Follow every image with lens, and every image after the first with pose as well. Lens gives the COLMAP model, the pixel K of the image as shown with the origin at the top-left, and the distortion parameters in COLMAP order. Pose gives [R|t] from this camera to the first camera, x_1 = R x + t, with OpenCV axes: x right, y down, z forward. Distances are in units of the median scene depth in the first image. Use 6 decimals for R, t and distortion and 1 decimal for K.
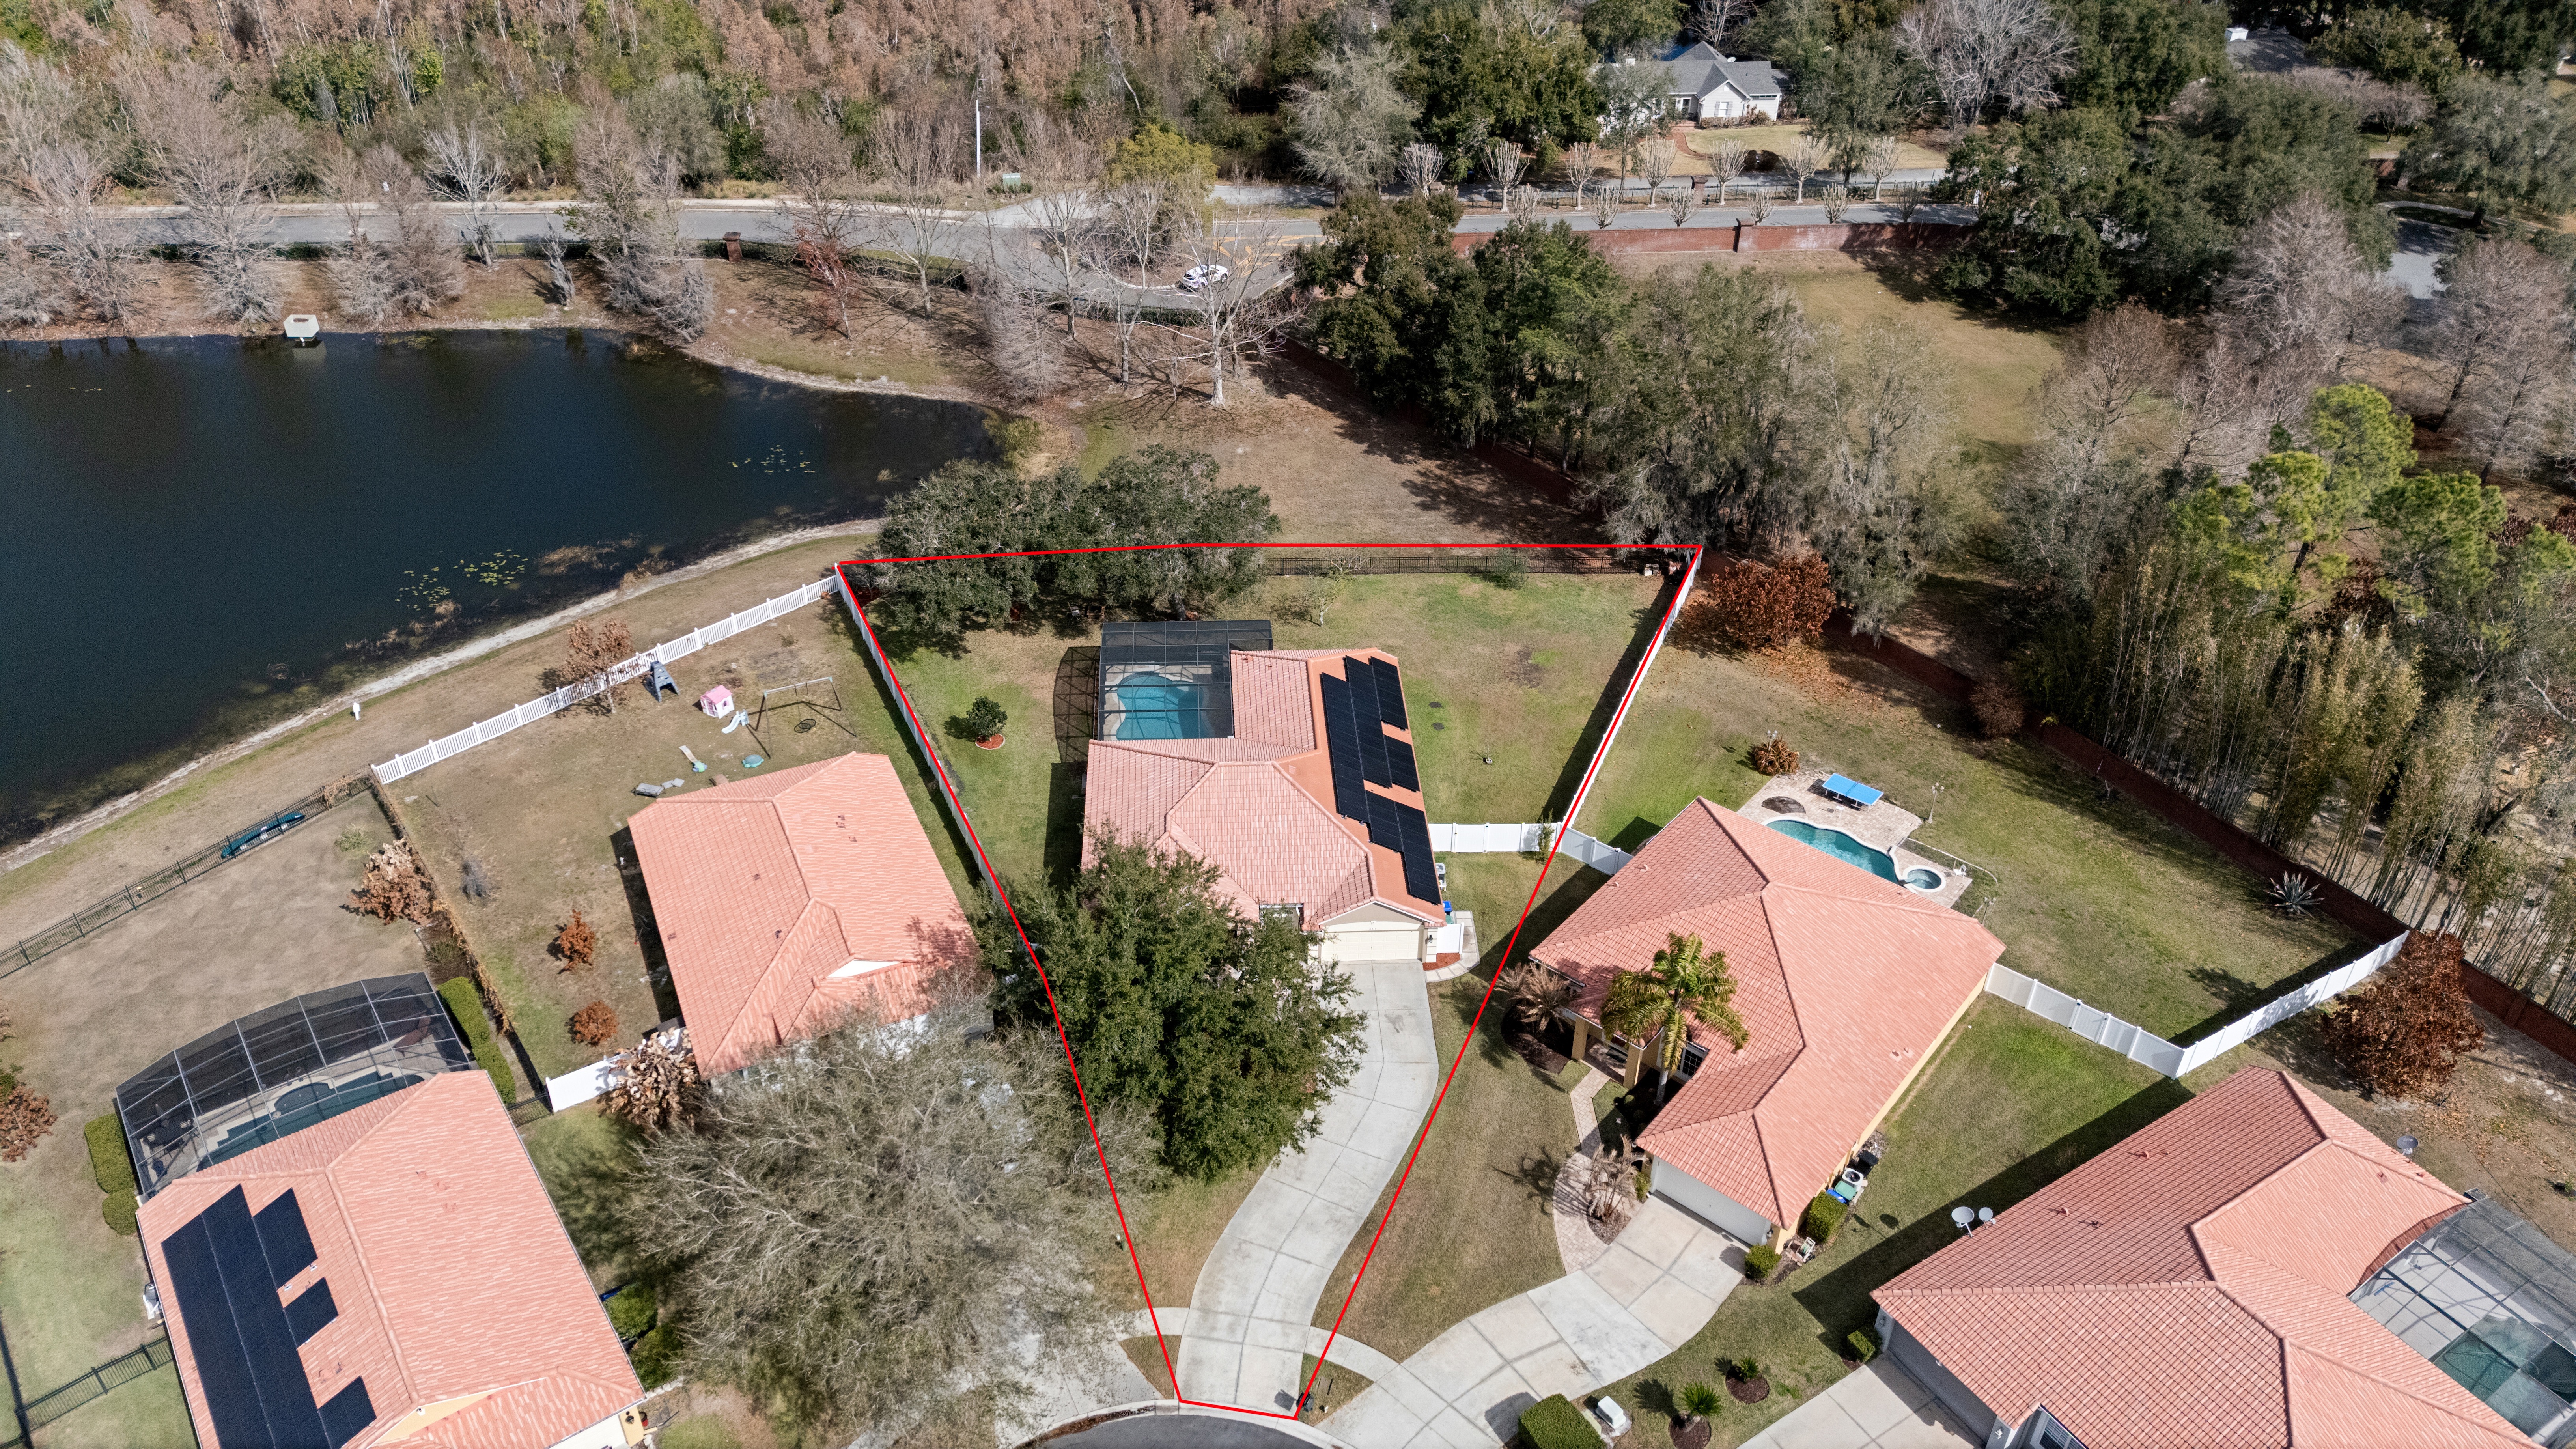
lens RADIAL K [[1803.4, 0, 1286.0], [0, 1803.4, 723.5], [0, 0, 1]] dist [0.017919, -0.014544]
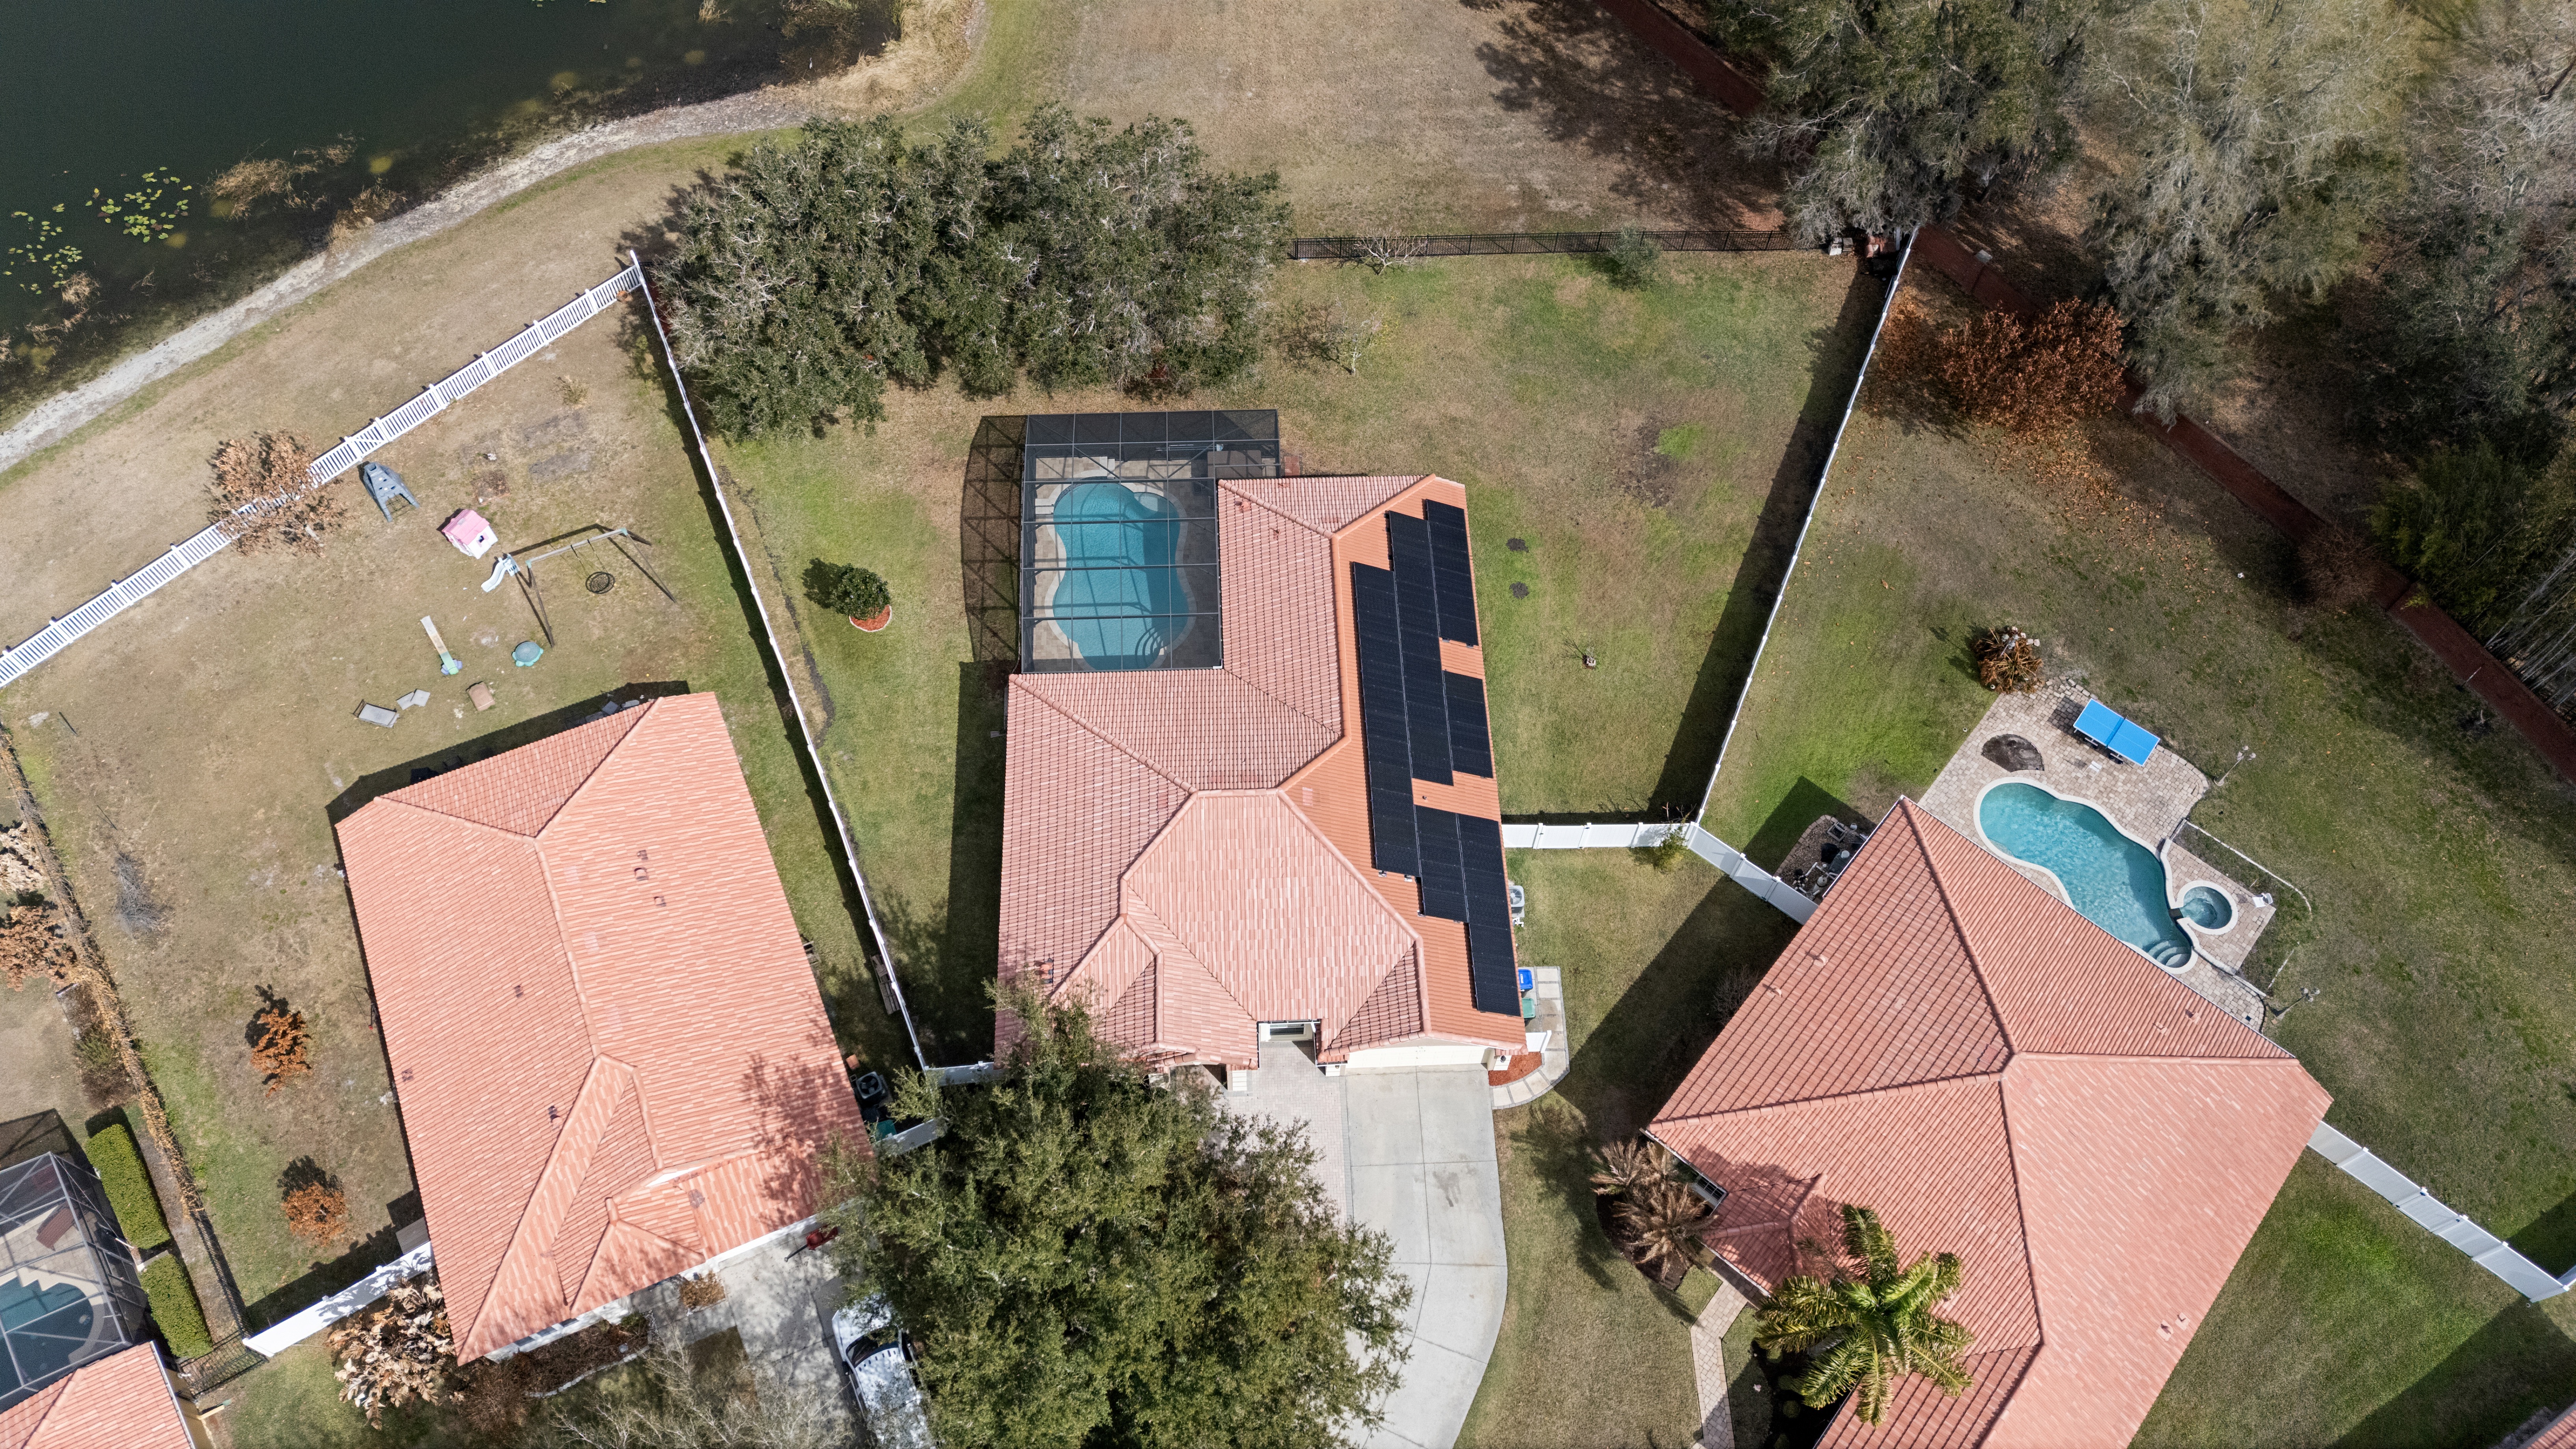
lens RADIAL K [[1803.4, 0, 1295.1], [0, 1803.4, 734.1], [0, 0, 1]] dist [0.017919, -0.014544]
pose [[0.999956, 0.009332, 0.000438, -0.001360], [-0.008592, 0.900246, 0.435297, -0.248165], [0.003668, -0.435281, 0.900287, 0.355665]]
